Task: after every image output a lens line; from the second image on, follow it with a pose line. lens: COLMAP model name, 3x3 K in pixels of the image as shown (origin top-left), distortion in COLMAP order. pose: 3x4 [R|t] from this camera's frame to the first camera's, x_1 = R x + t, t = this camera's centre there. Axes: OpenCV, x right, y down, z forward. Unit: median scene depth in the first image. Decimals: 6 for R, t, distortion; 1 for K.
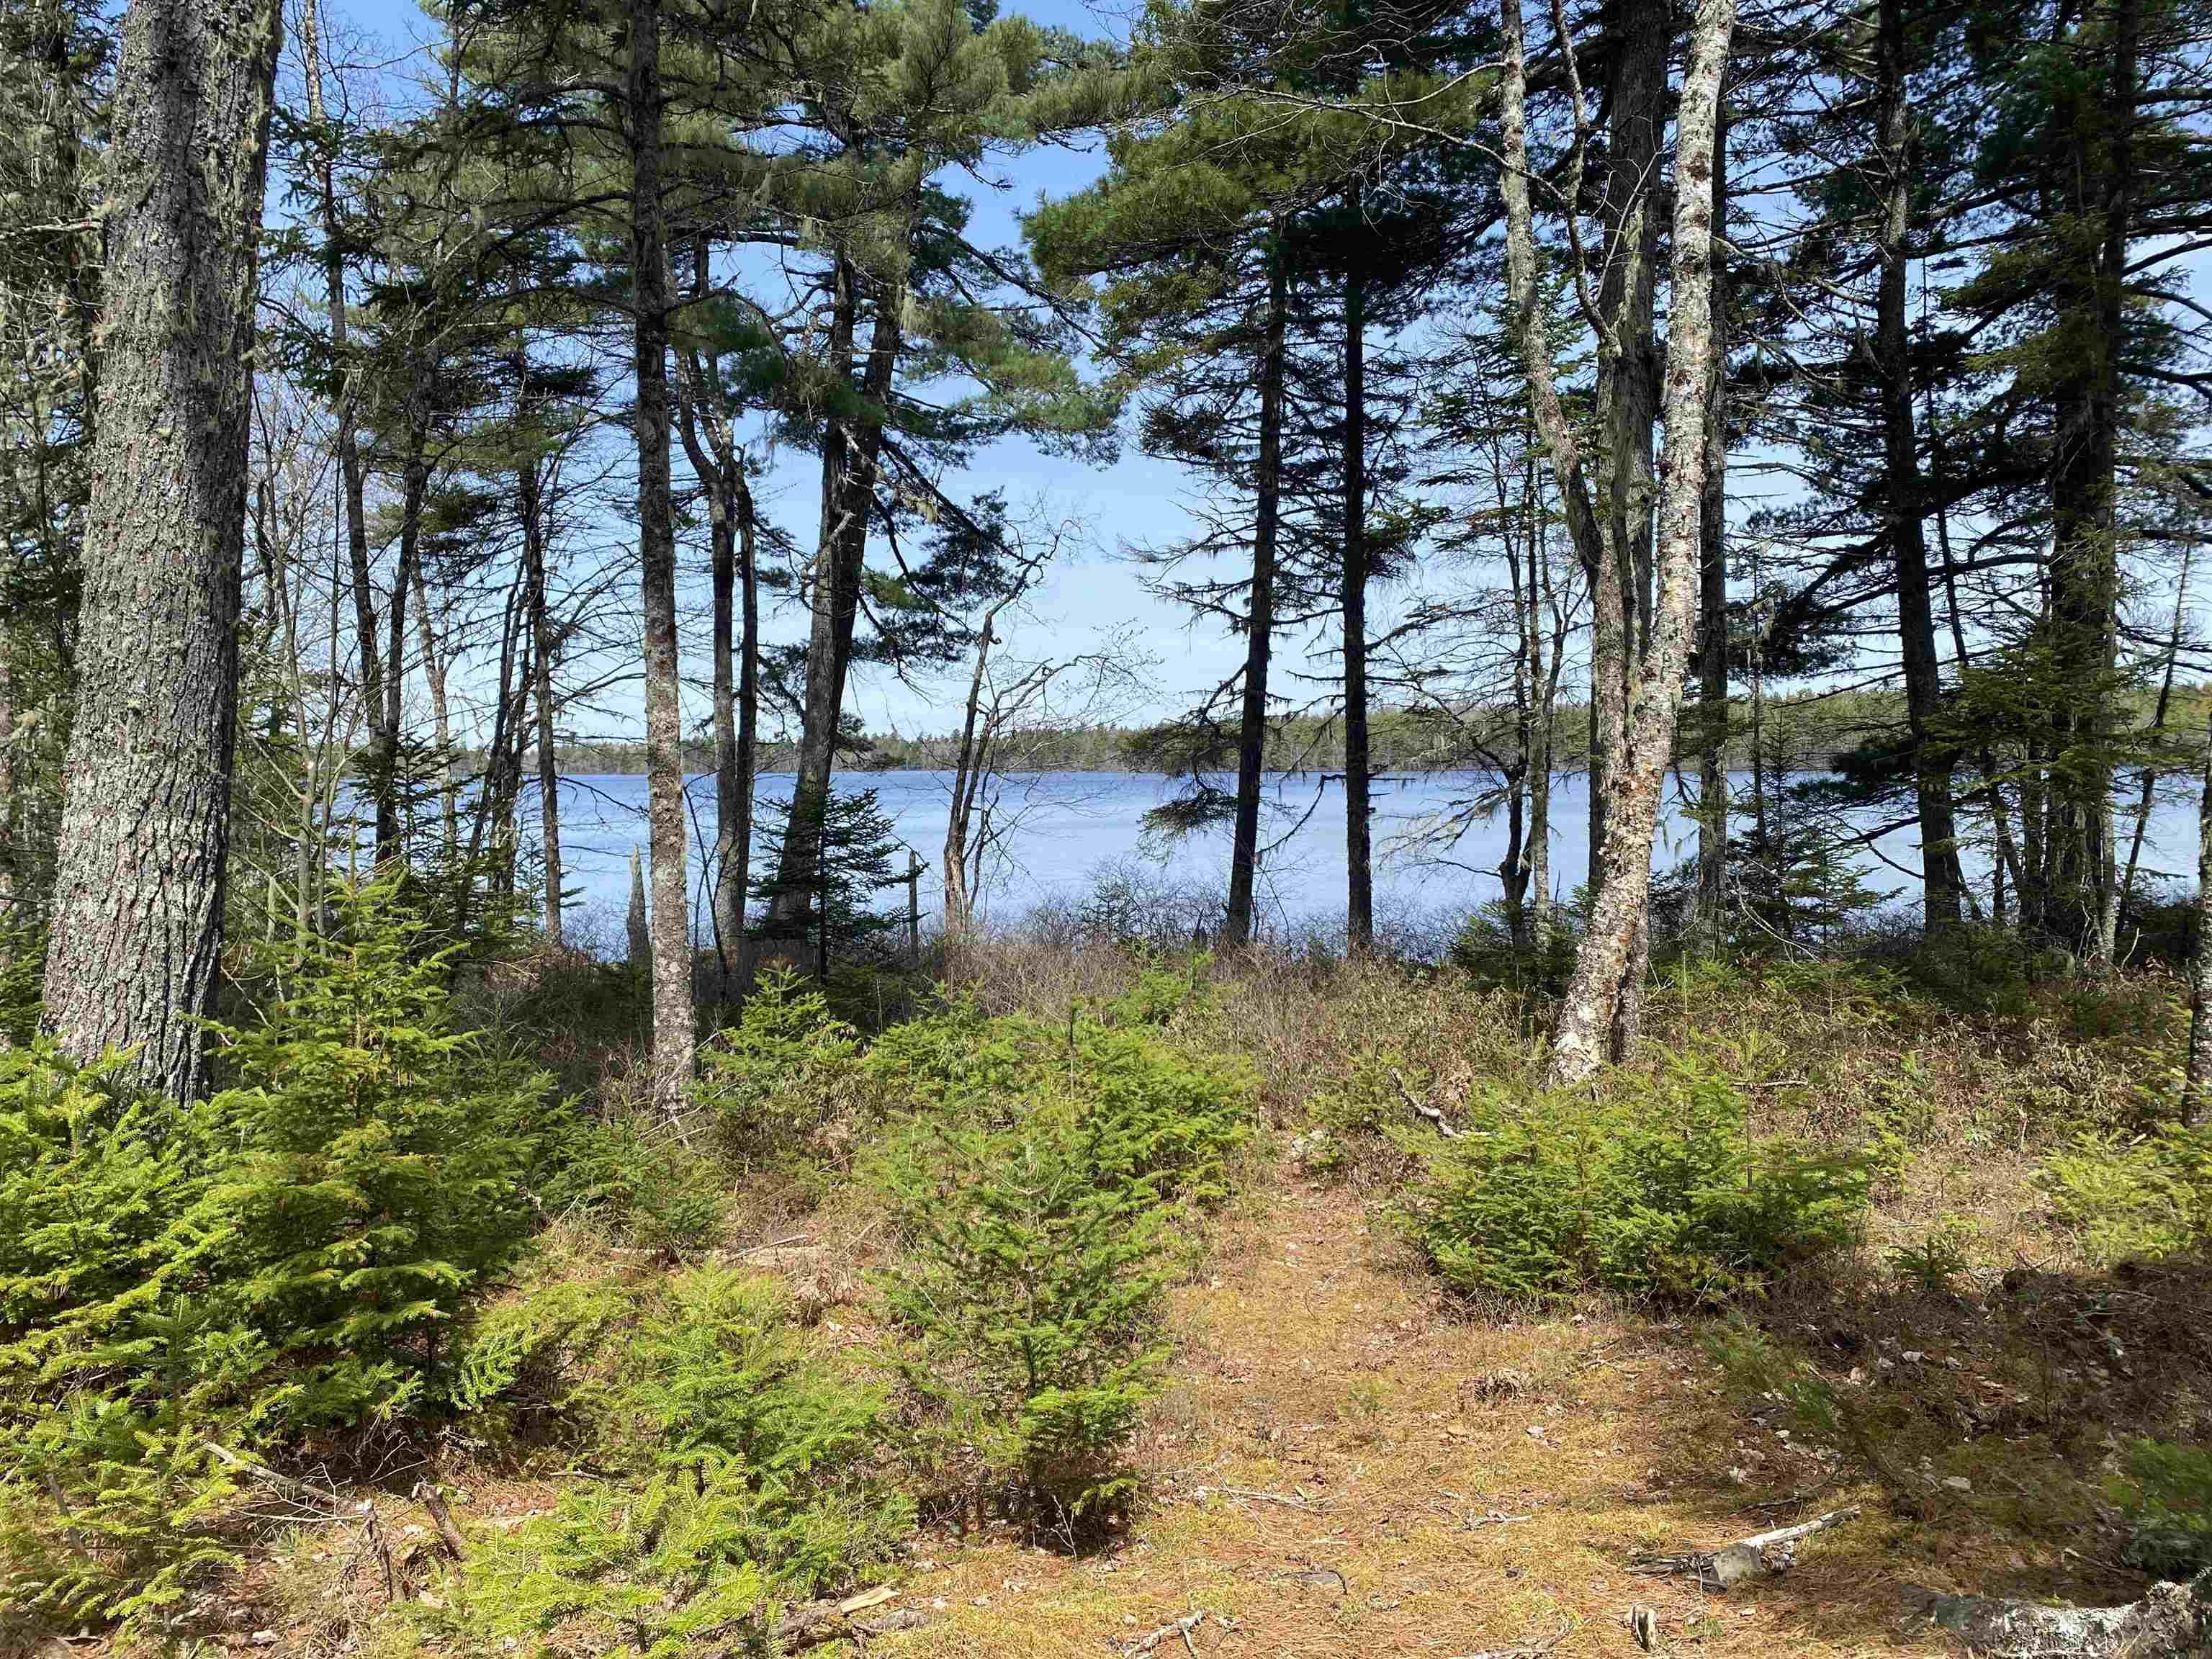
lens RADIAL K [[1682.6, 0, 1106.0], [0, 1682.6, 829.5], [0, 0, 1]] dist [-0.042023, 0.062036]
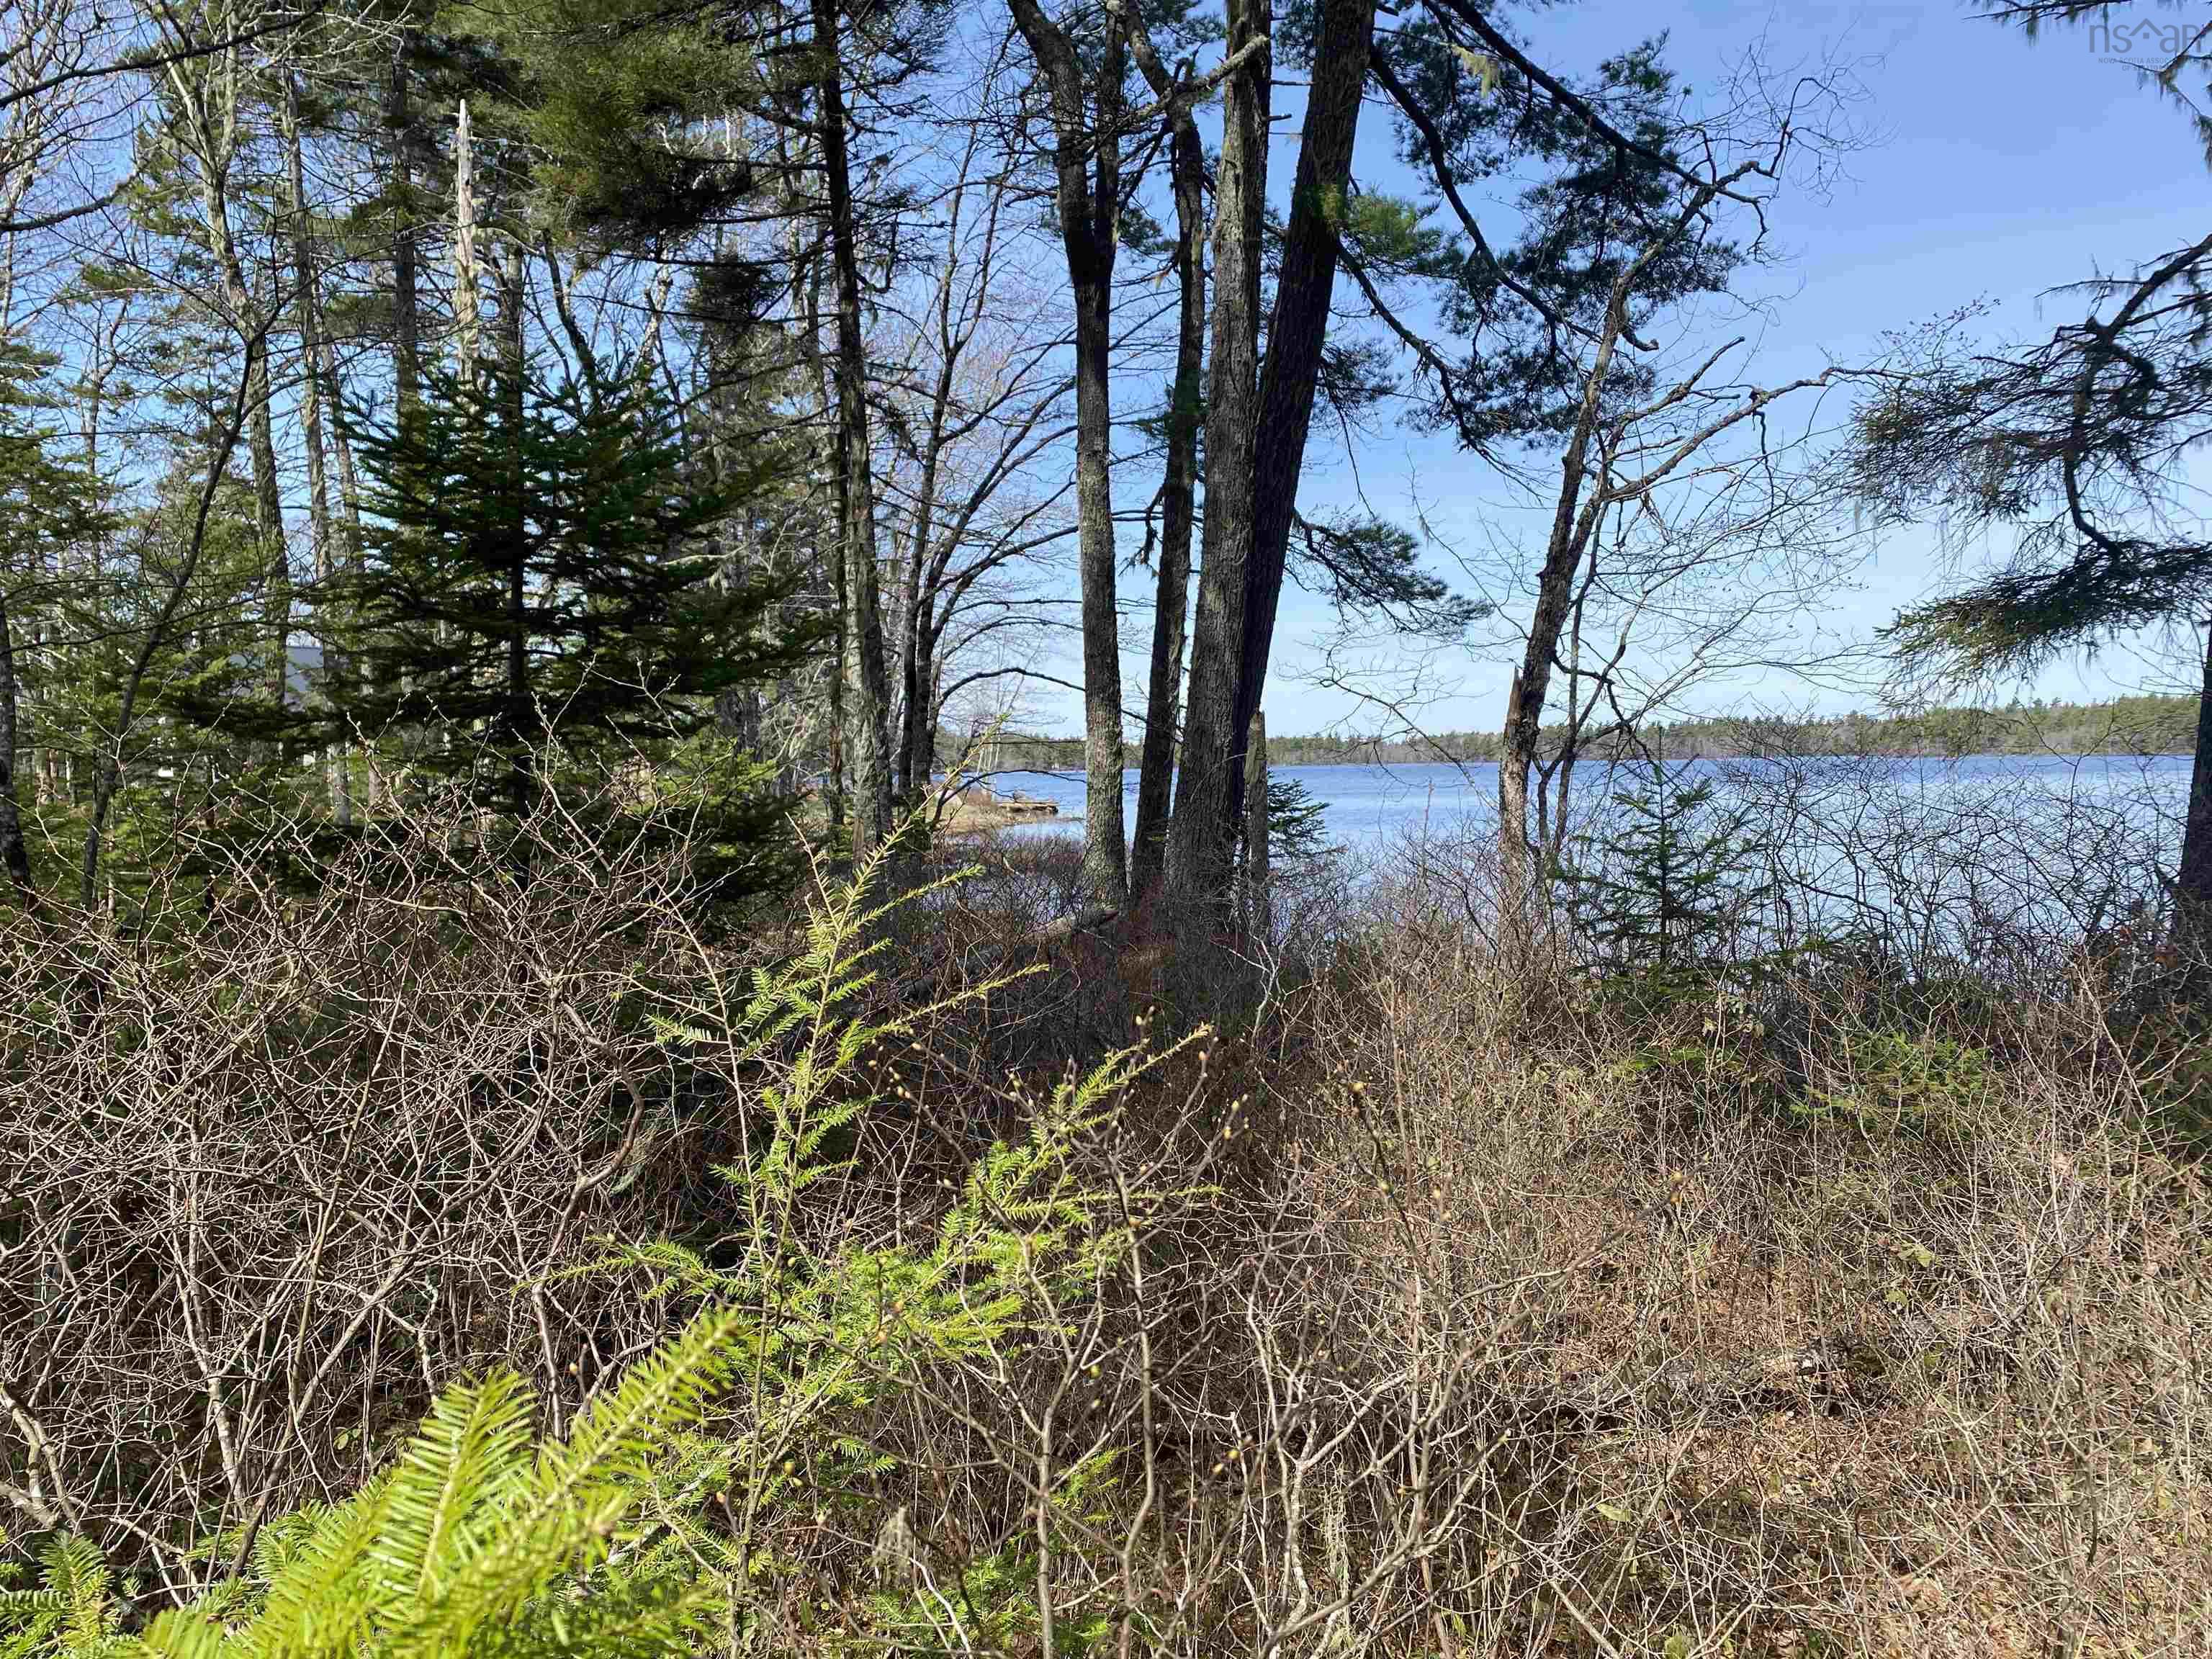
lens RADIAL K [[1682.6, 0, 1106.0], [0, 1682.6, 829.5], [0, 0, 1]] dist [-0.042023, 0.062036]
pose [[0.868948, 0.016916, -0.494614, 0.046830], [-0.017036, 0.999846, 0.004266, 0.034243], [0.494610, 0.004719, 0.869102, 0.537483]]
